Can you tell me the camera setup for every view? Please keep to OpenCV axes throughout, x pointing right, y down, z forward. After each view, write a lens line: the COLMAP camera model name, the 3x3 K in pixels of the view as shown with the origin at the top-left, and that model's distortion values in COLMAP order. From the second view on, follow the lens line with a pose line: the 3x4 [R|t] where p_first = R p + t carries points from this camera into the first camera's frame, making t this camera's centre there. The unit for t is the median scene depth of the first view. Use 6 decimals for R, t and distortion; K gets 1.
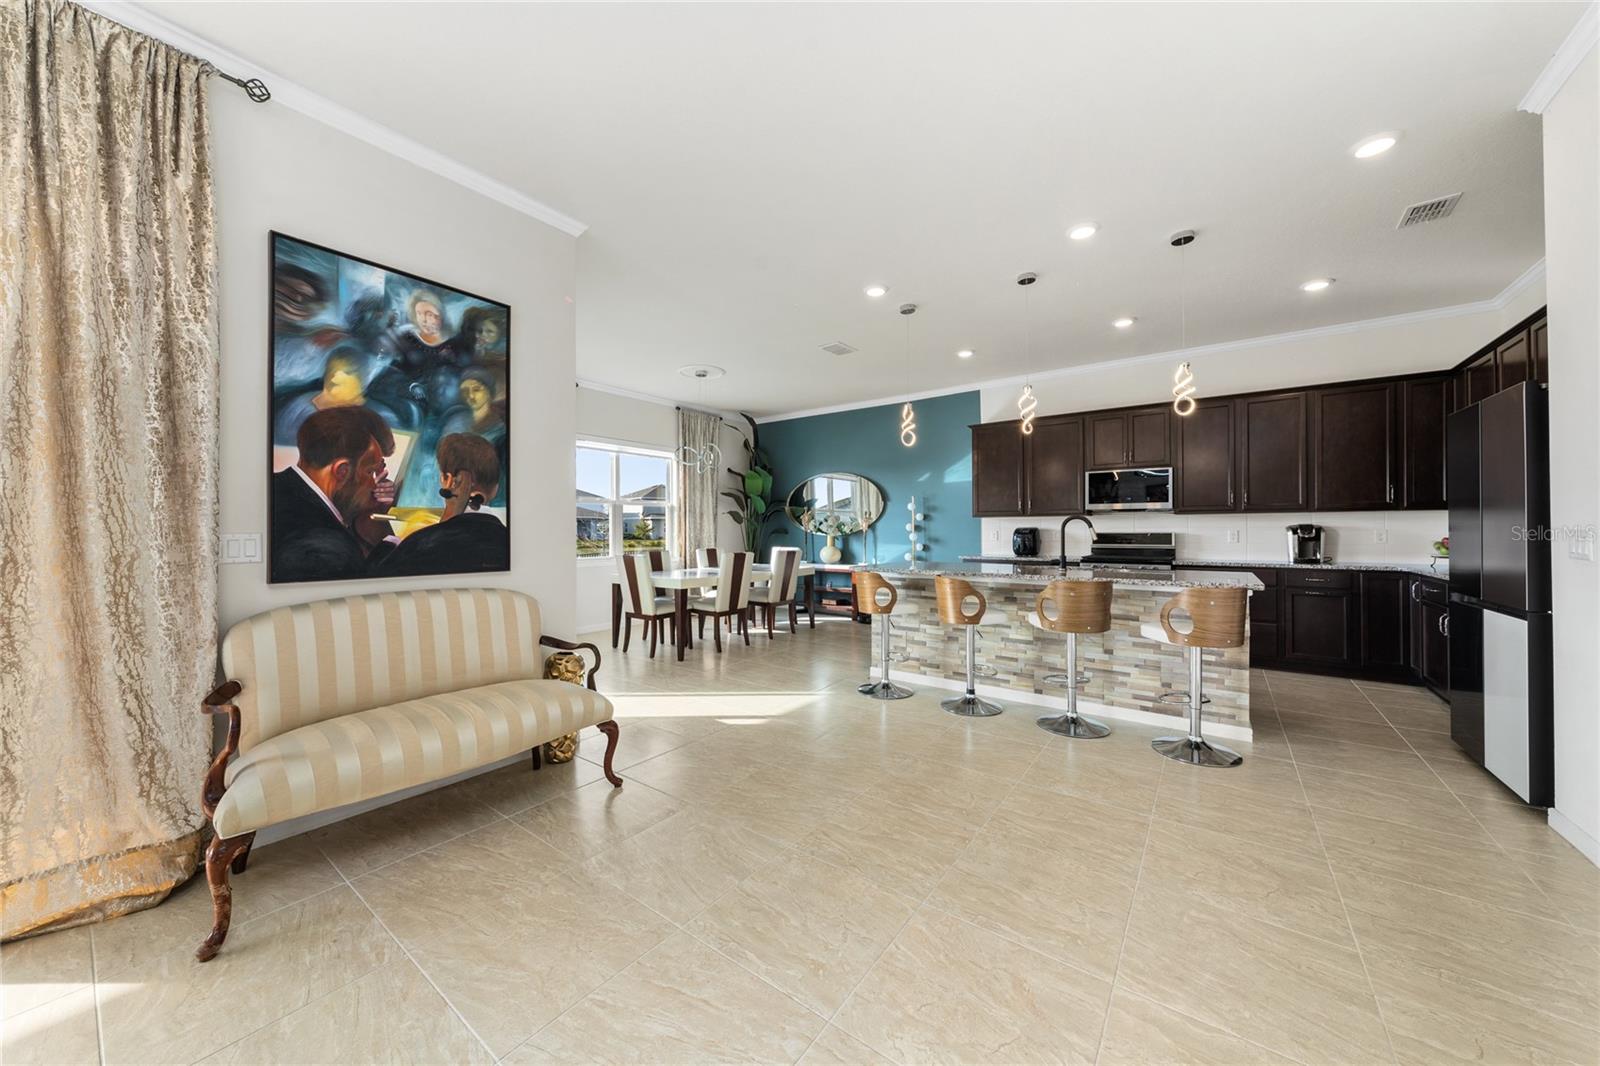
lens RADIAL K [[557.0, 0, 800.1], [0, 557.0, 527.3], [0, 0, 1]] dist [-0.000811, -0.000071]
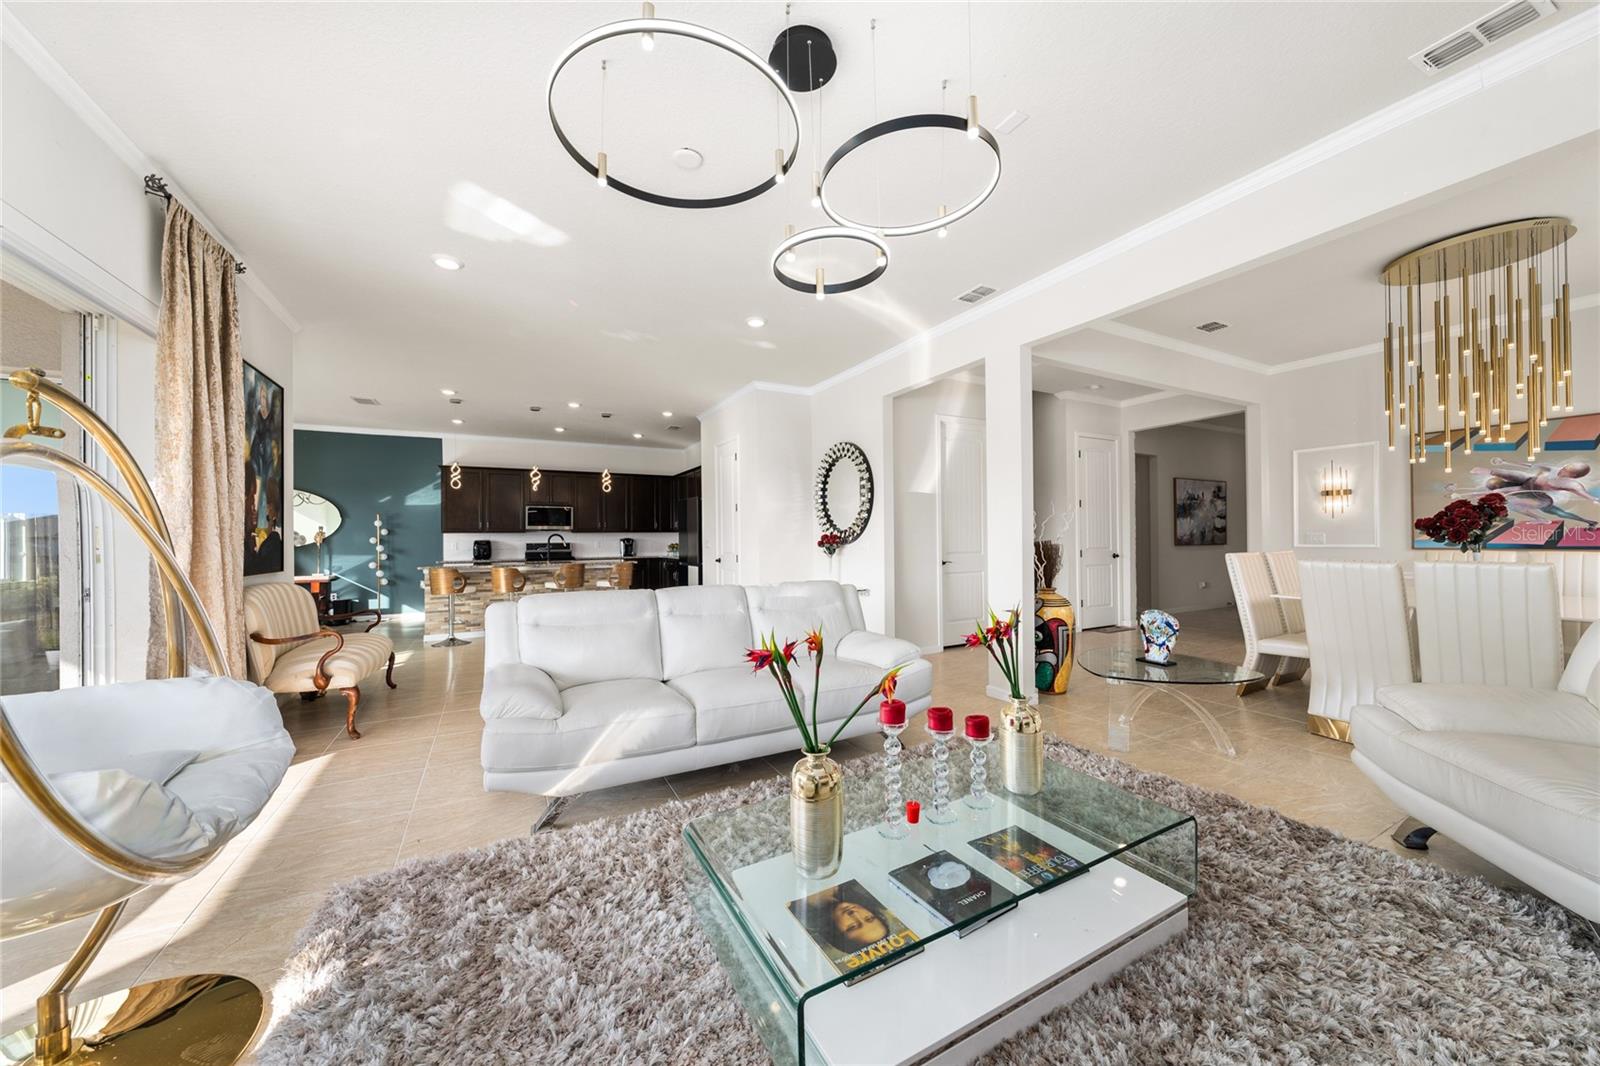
lens RADIAL K [[557.0, 0, 800.1], [0, 557.0, 527.3], [0, 0, 1]] dist [-0.000811, -0.000071]
pose [[0.415808, 0.016276, 0.909307, -0.582647], [0.004213, 0.999795, -0.019822, -0.001087], [-0.909443, 0.012073, 0.415654, -0.375534]]
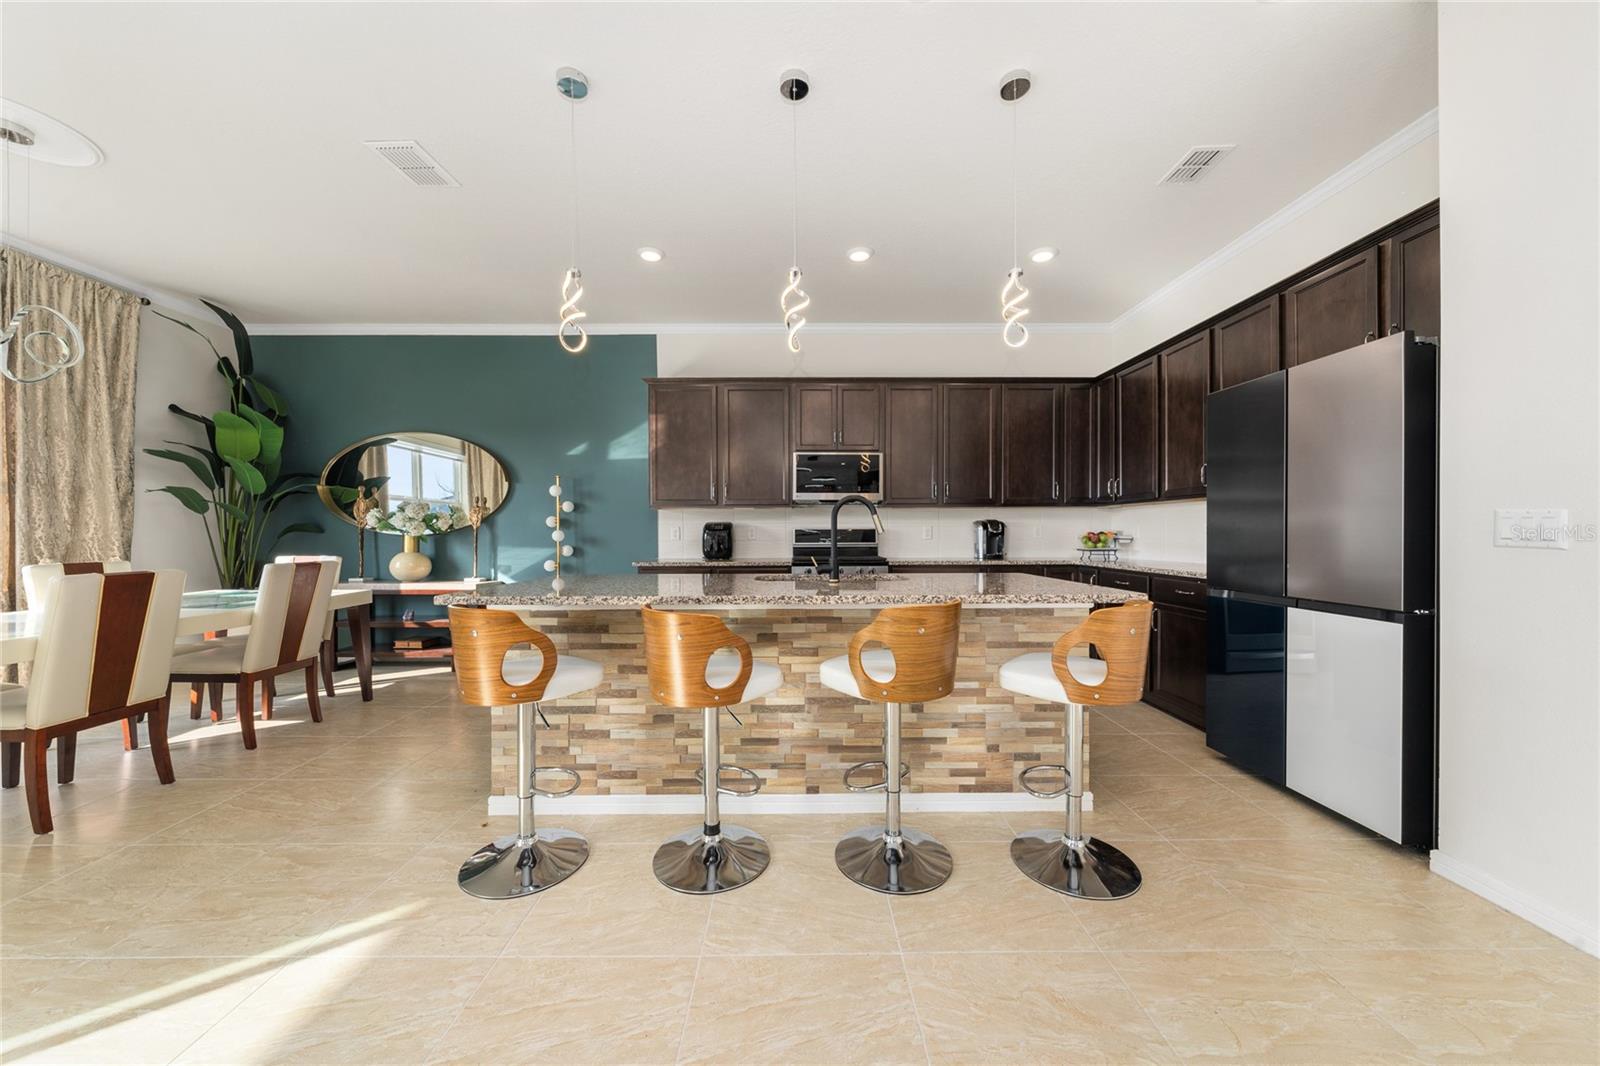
lens RADIAL K [[553.1, 0, 800.0], [0, 553.1, 533.0], [0, 0, 1]] dist [-0.000870, -0.000043]
pose [[0.799029, 0.000783, 0.601292, 0.038883], [-0.002871, 0.999993, 0.002512, 0.012776], [-0.601286, -0.003734, 0.799025, 0.325644]]
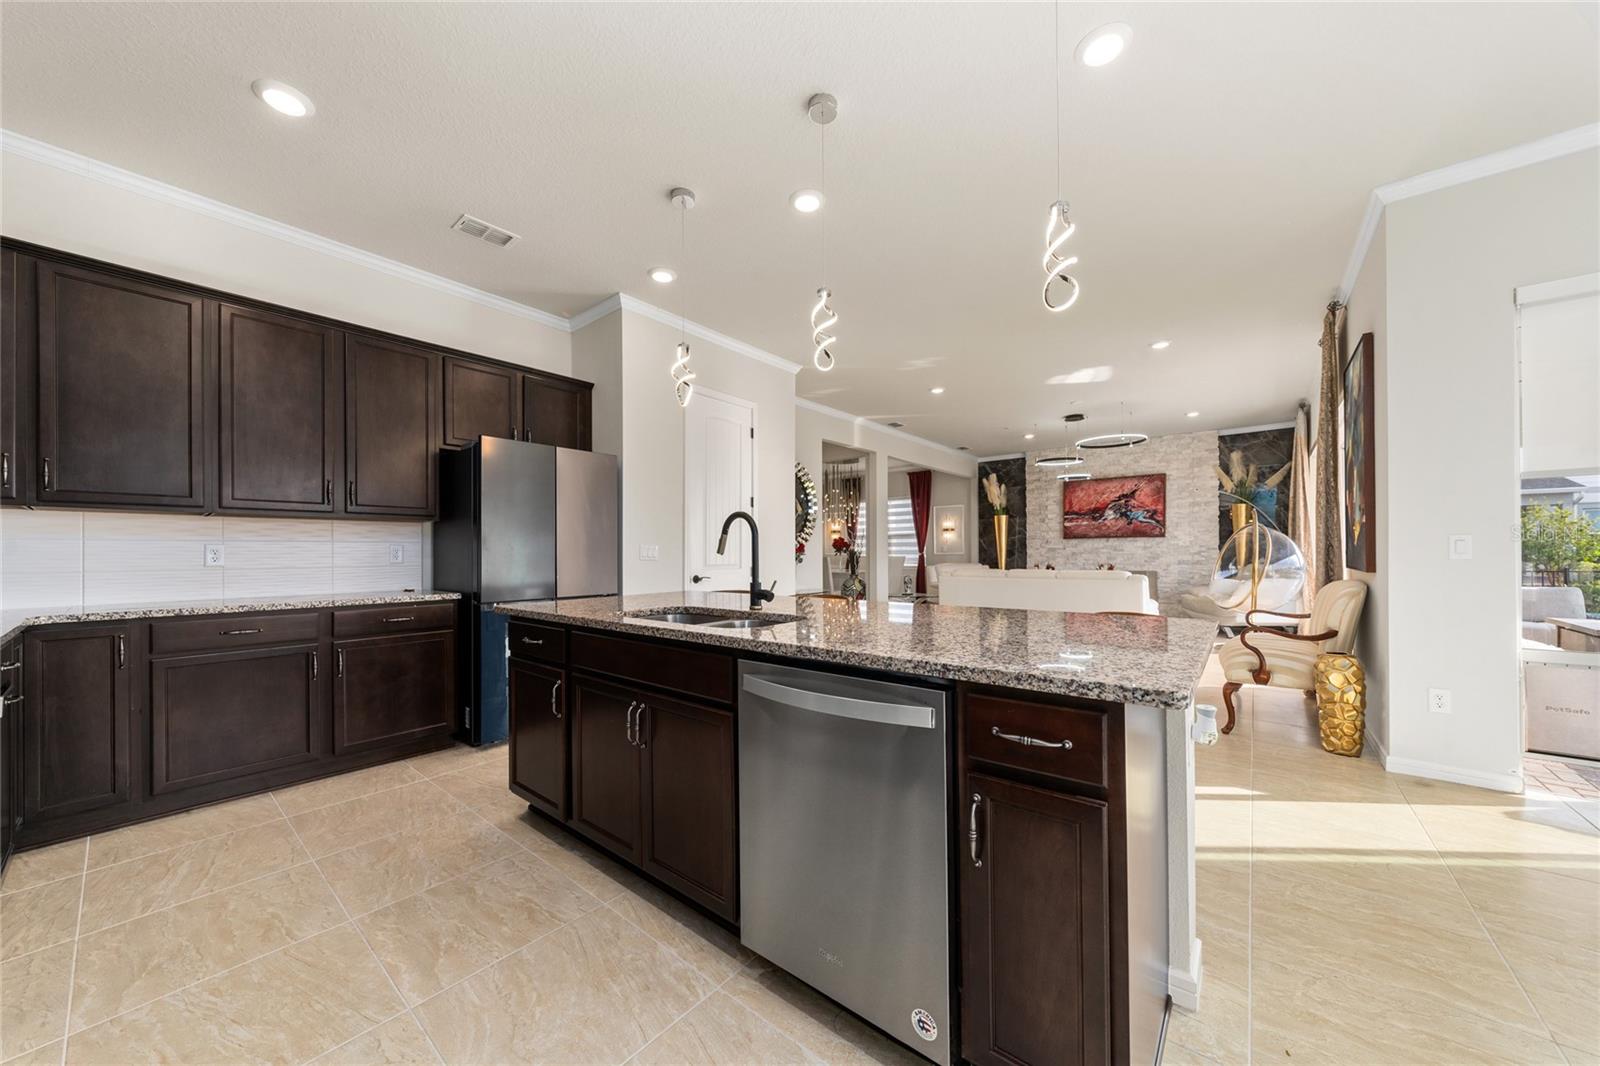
lens RADIAL K [[571.4, 0, 804.2], [0, 571.4, 551.9], [0, 0, 1]] dist [-0.000851, -0.000127]
pose [[-0.998617, 0.012209, 0.051134, 0.244078], [0.012034, 0.999921, -0.003722, 0.015482], [-0.051176, -0.003101, -0.998685, 0.974323]]
